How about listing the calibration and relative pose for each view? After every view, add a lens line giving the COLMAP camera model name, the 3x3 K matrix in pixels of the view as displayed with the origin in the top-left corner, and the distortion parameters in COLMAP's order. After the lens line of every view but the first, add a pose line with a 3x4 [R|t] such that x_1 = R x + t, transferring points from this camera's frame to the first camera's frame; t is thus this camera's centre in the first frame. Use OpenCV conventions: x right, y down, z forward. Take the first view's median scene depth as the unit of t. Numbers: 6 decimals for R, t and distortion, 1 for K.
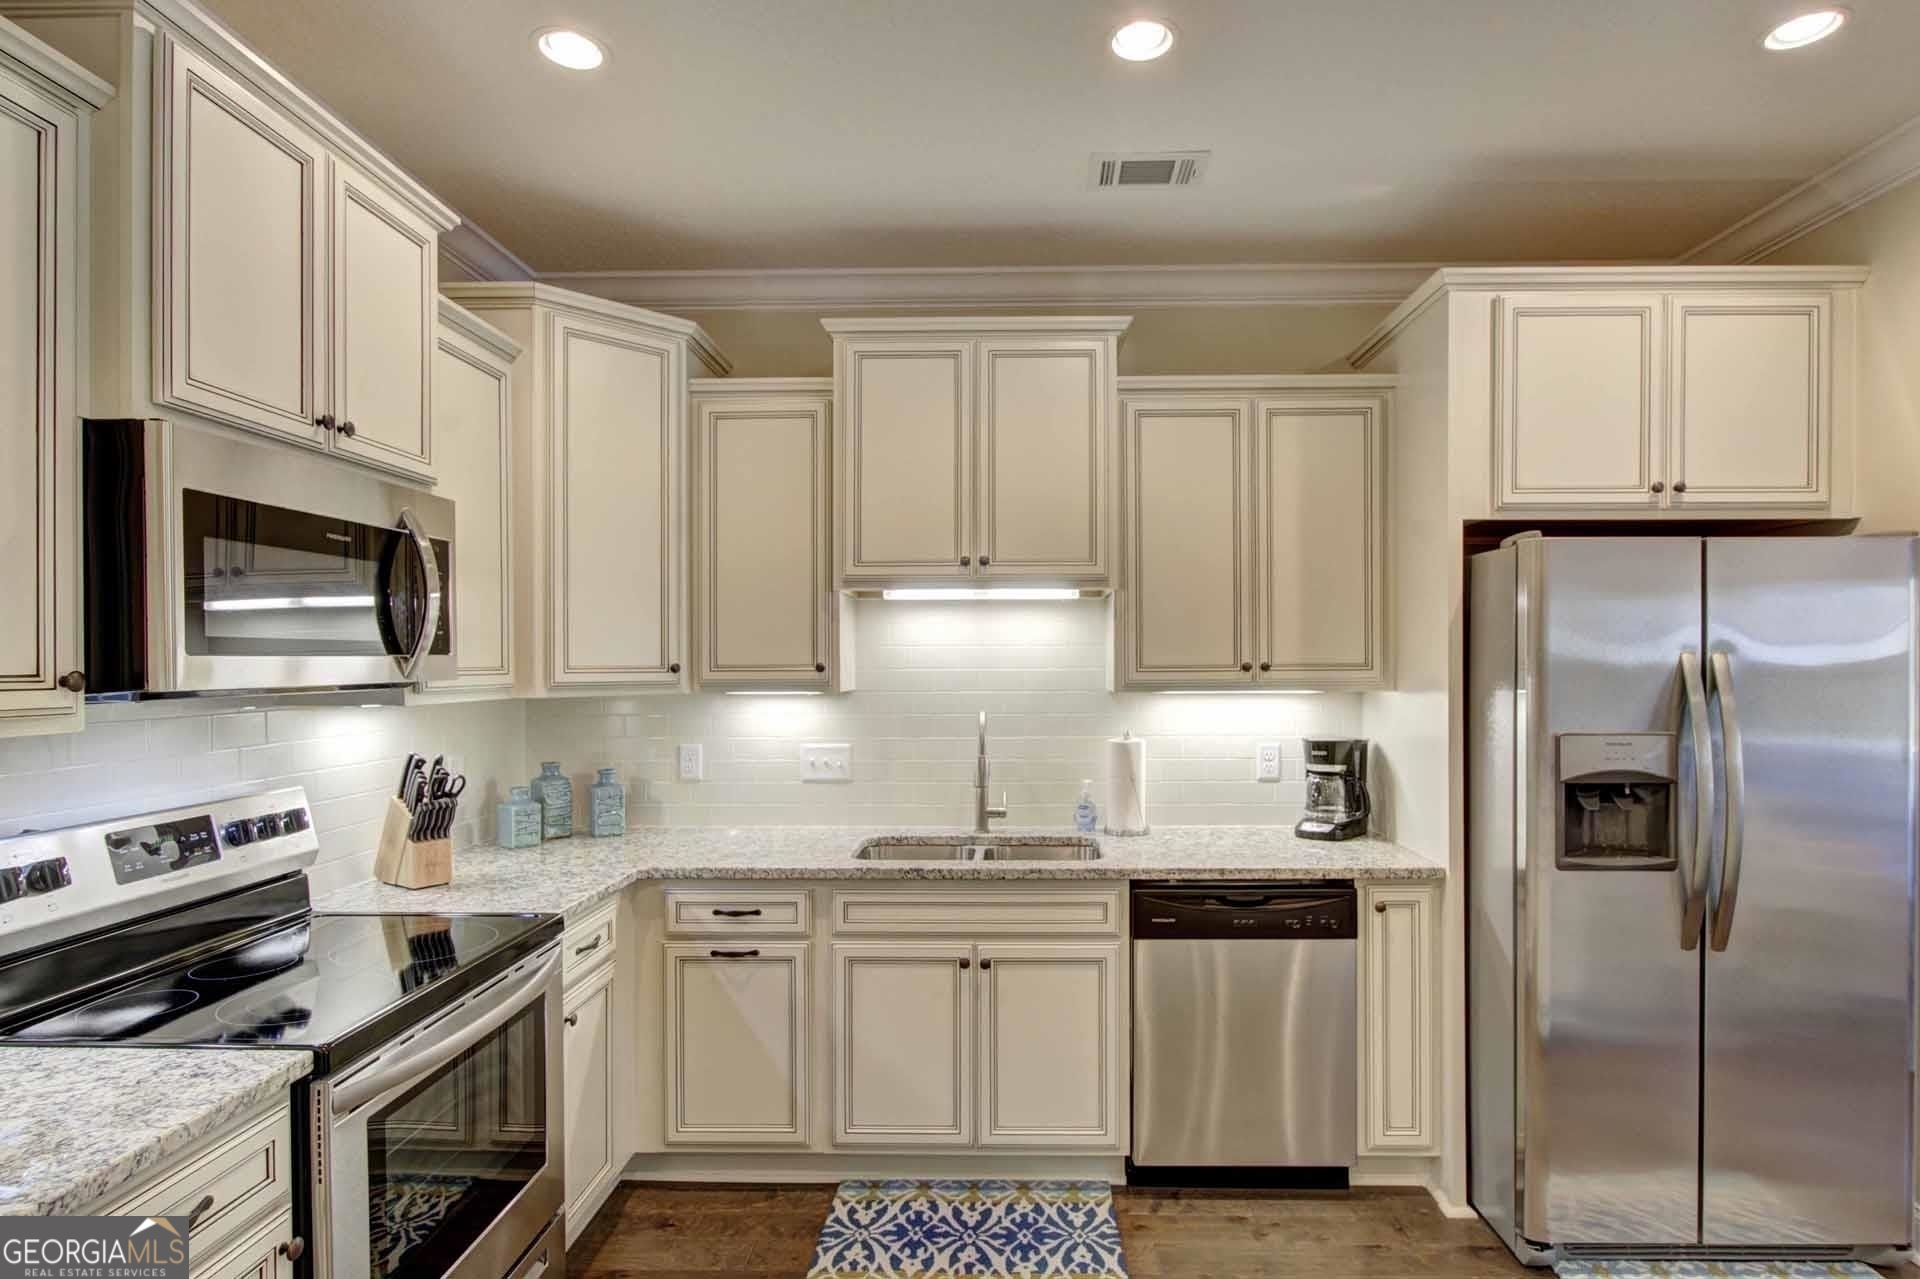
lens RADIAL K [[1009.5, 0, 964.4], [0, 1009.5, 650.5], [0, 0, 1]] dist [-0.002473, -0.000302]
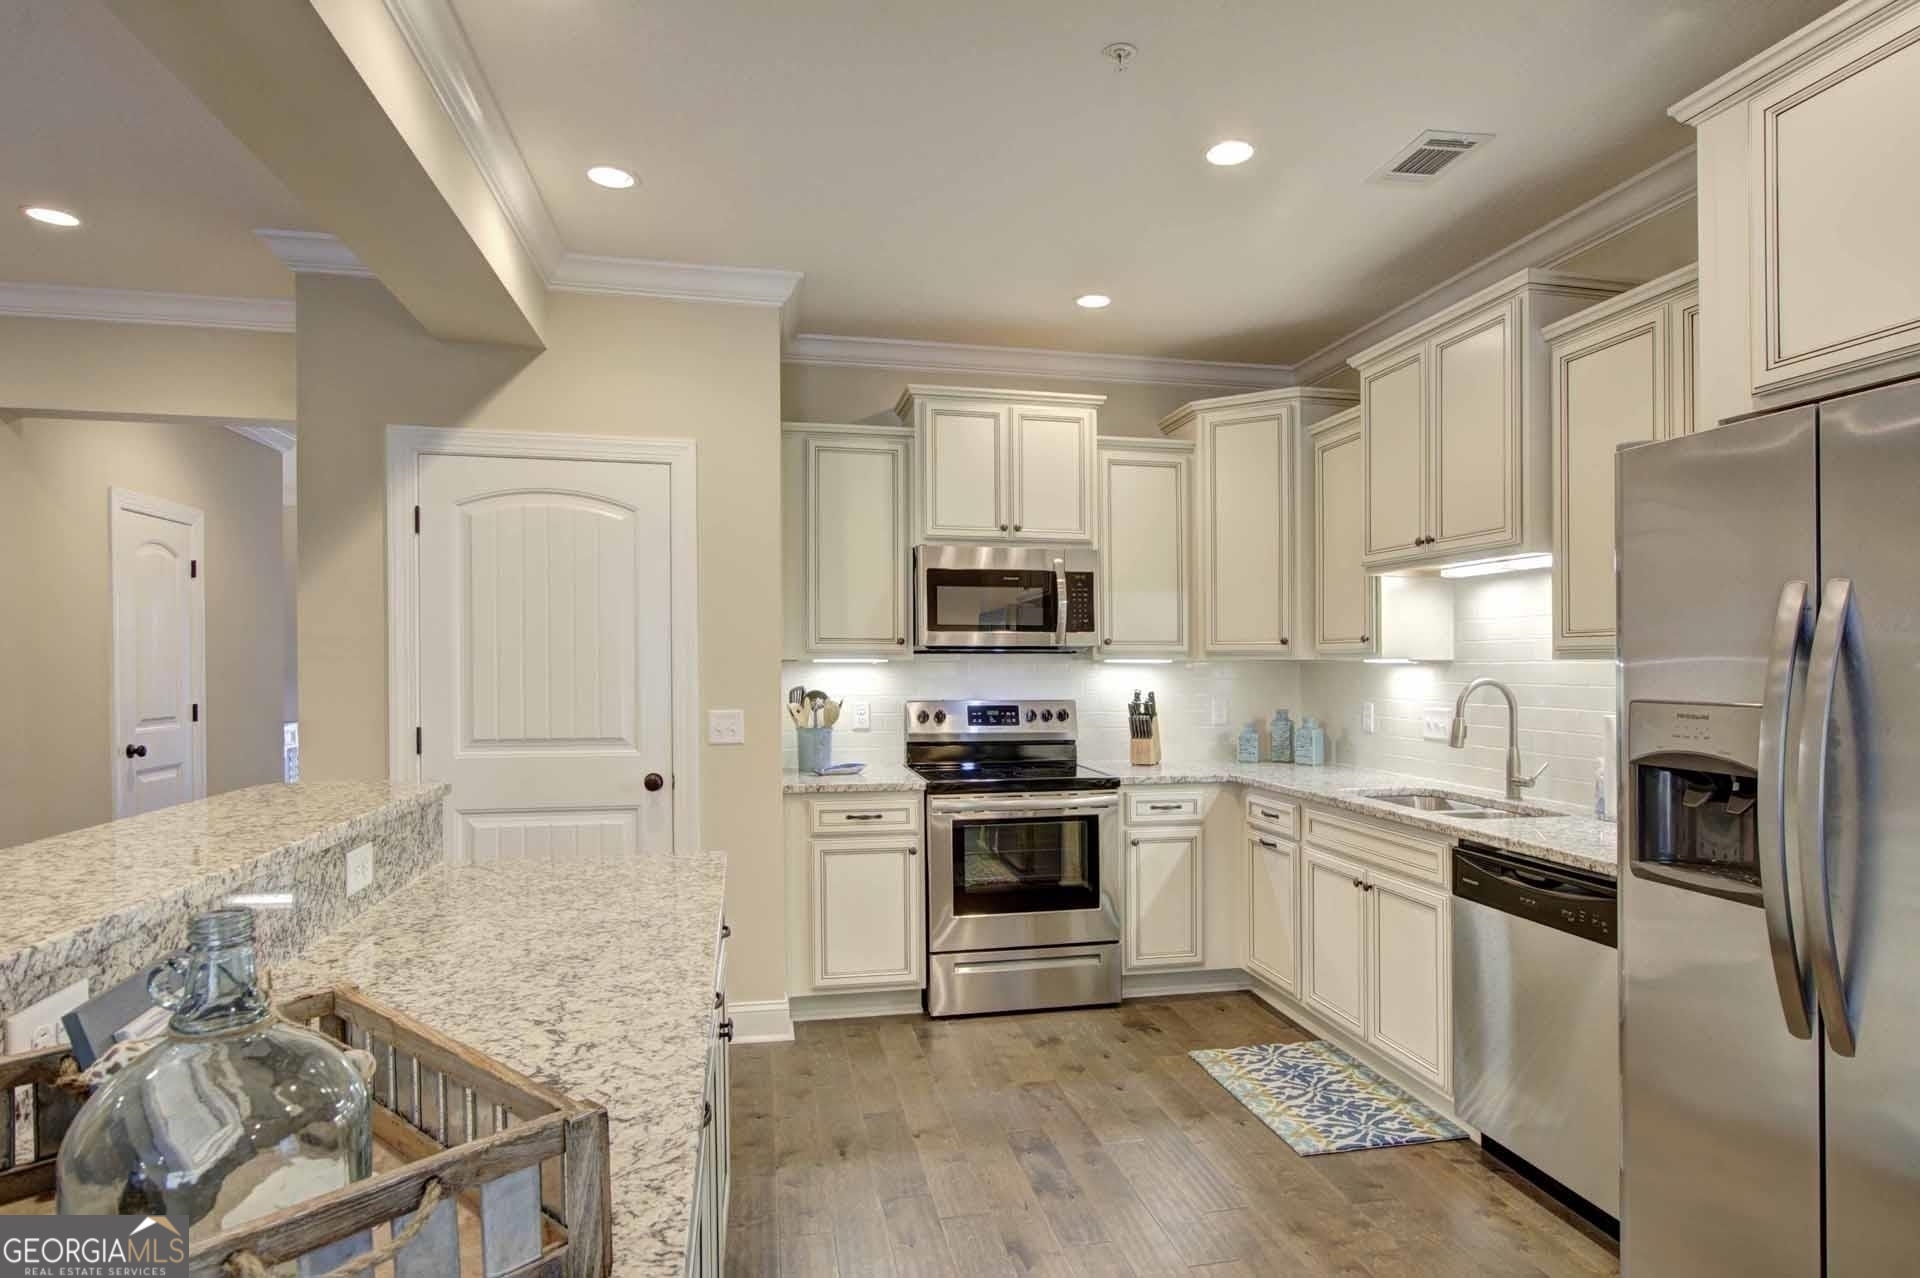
lens RADIAL K [[1027.6, 0, 957.5], [0, 1027.6, 656.7], [0, 0, 1]] dist [0.002381, 0.000950]
pose [[0.219313, -0.000276, -0.975655, 1.097324], [0.004908, 0.999988, 0.000820, 0.040158], [0.975642, -0.004969, 0.219311, 0.278839]]
